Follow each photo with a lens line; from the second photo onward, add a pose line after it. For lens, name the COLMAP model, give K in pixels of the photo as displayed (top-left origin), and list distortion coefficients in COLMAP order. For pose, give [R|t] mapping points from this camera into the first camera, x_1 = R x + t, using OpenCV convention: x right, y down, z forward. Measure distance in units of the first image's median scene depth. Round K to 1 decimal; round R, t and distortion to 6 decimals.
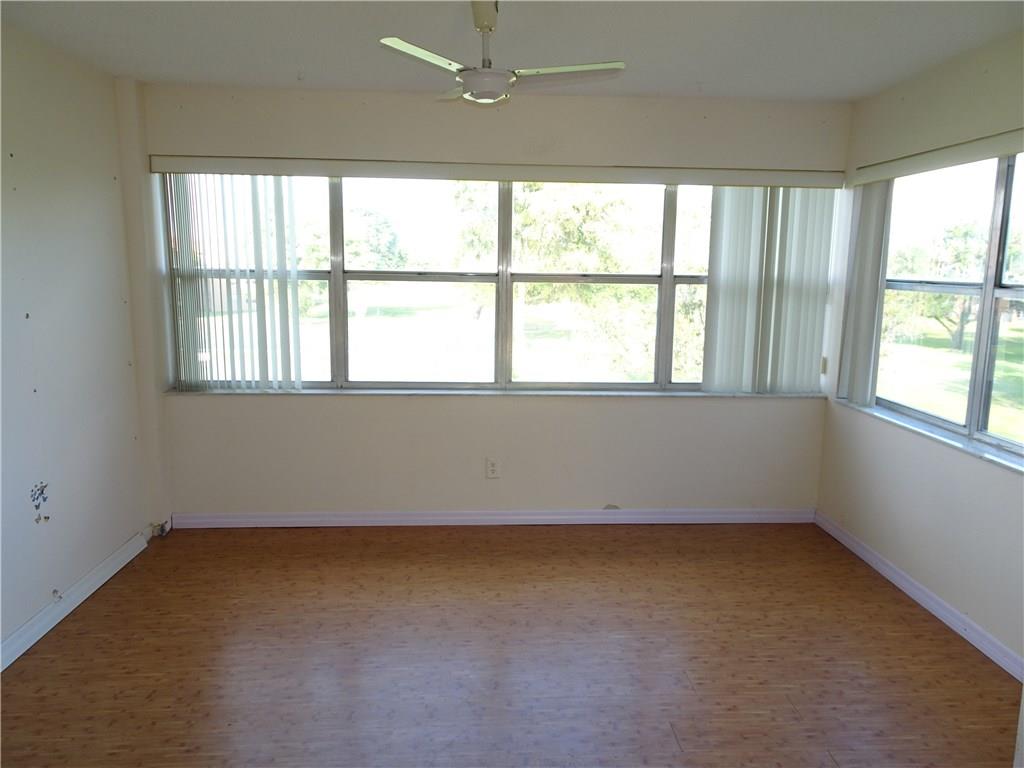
lens RADIAL K [[733.8, 0, 509.8], [0, 733.8, 385.9], [0, 0, 1]] dist [0.015066, 0.001579]
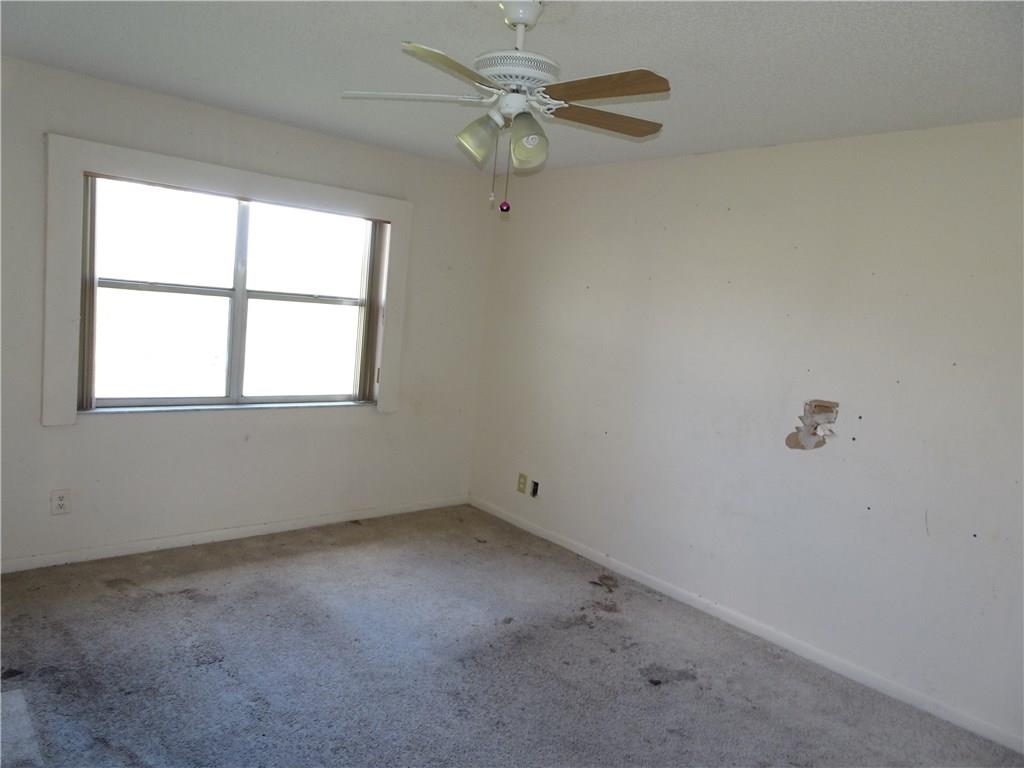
lens RADIAL K [[733.8, 0, 510.9], [0, 733.8, 384.8], [0, 0, 1]] dist [0.015066, 0.001579]
pose [[0.769491, -0.013682, 0.638512, -0.362736], [0.025577, 0.999629, -0.009403, -0.001950], [-0.638146, 0.023567, 0.769555, -0.020920]]
